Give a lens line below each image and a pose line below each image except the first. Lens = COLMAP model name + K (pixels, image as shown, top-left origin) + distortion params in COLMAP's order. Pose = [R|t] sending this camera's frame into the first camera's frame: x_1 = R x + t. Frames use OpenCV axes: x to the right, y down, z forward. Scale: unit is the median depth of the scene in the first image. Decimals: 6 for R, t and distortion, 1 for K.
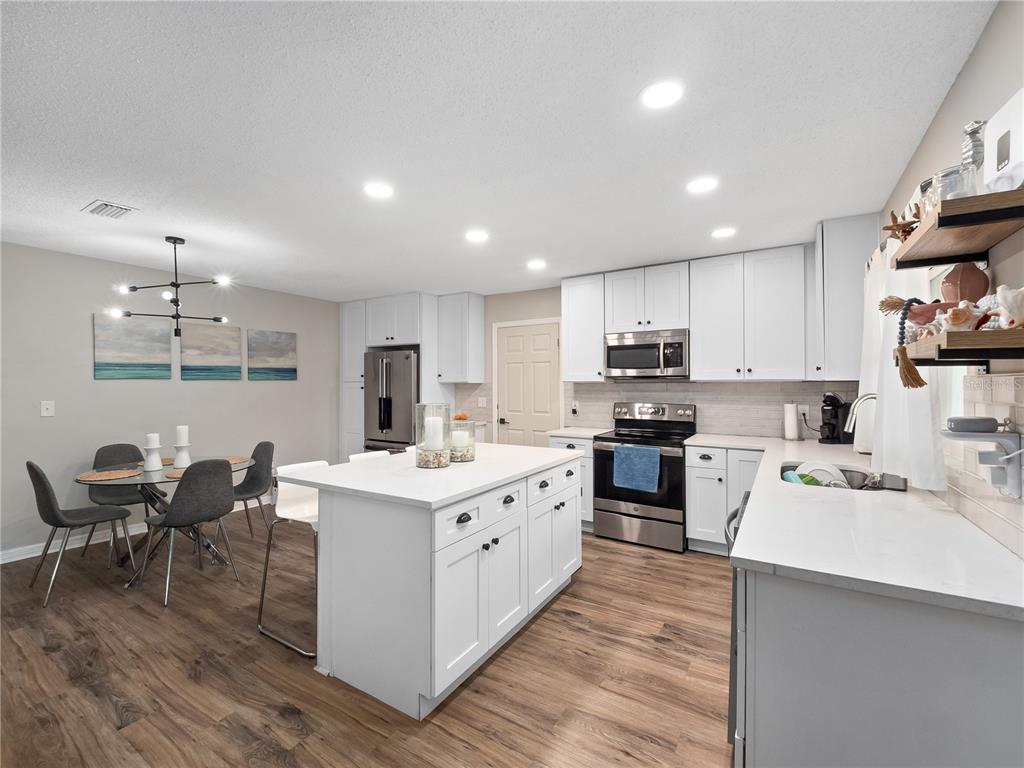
lens RADIAL K [[447.5, 0, 506.5], [0, 447.5, 386.9], [0, 0, 1]] dist [0.022500, -0.012221]
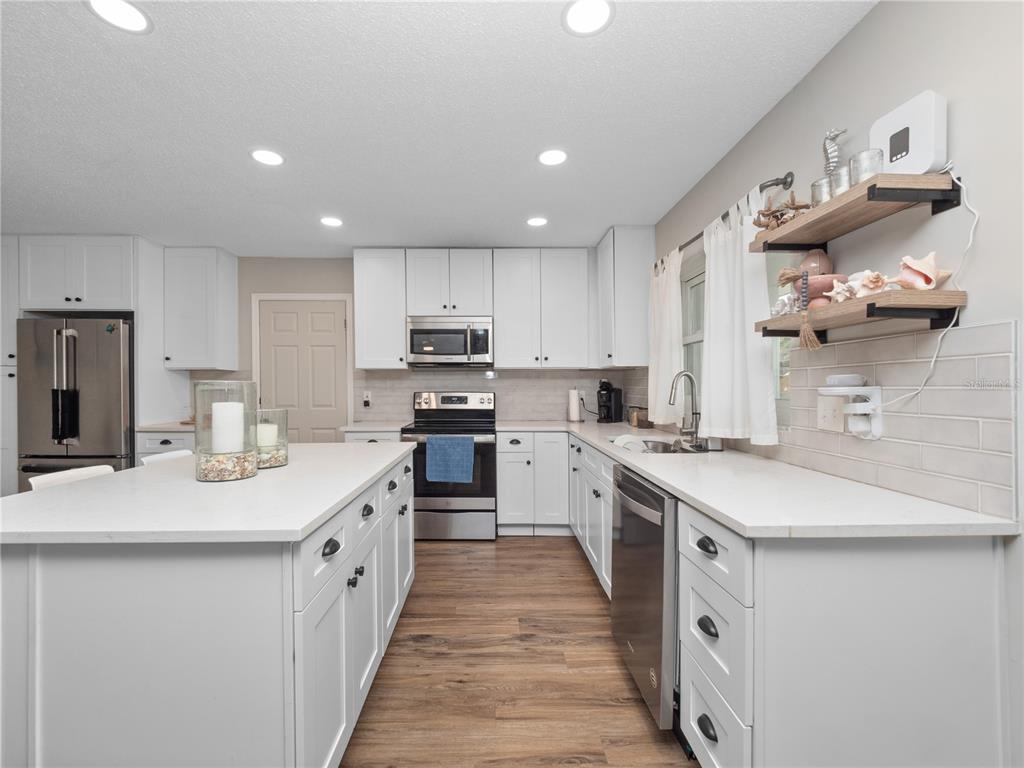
lens RADIAL K [[447.5, 0, 506.5], [0, 447.5, 386.9], [0, 0, 1]] dist [0.022500, -0.012221]
pose [[0.846252, -0.003777, 0.532770, -0.110781], [0.003288, 0.999993, 0.001868, 0.029097], [-0.532773, 0.000171, 0.846258, 0.150060]]
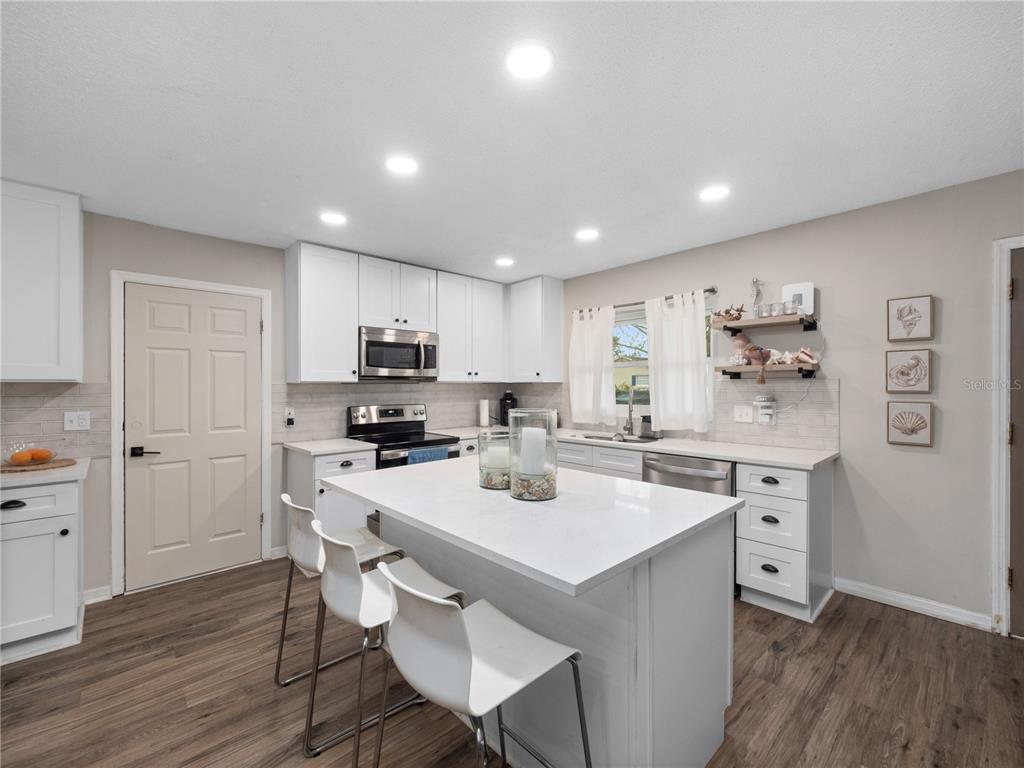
lens RADIAL K [[432.7, 0, 513.1], [0, 432.7, 389.2], [0, 0, 1]] dist [-0.003051, -0.000589]
pose [[0.259892, -0.009688, 0.965589, -0.593771], [0.005883, 0.999947, 0.008450, -0.003961], [-0.965620, 0.003484, 0.259935, 0.604021]]
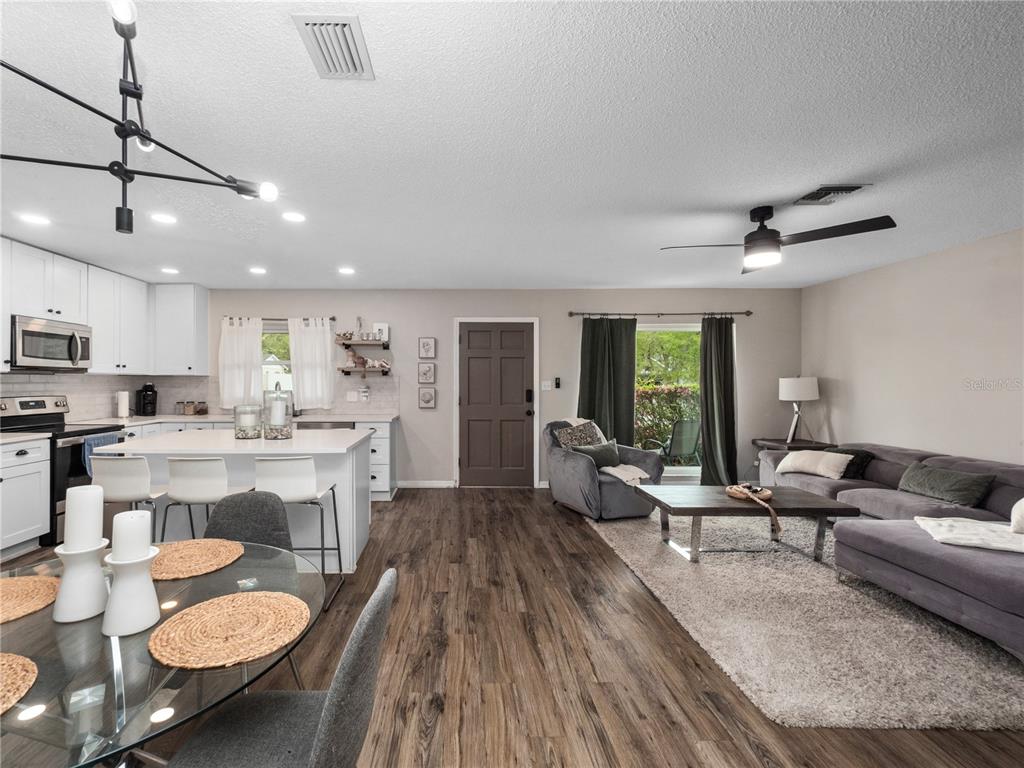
lens RADIAL K [[440.4, 0, 455.1], [0, 440.4, 385.8], [0, 0, 1]] dist [-0.001131, -0.000292]
pose [[-0.534403, -0.009881, 0.845172, -1.072225], [-0.002045, 0.999944, 0.010398, 0.004528], [-0.845227, 0.003828, -0.534393, 0.887605]]
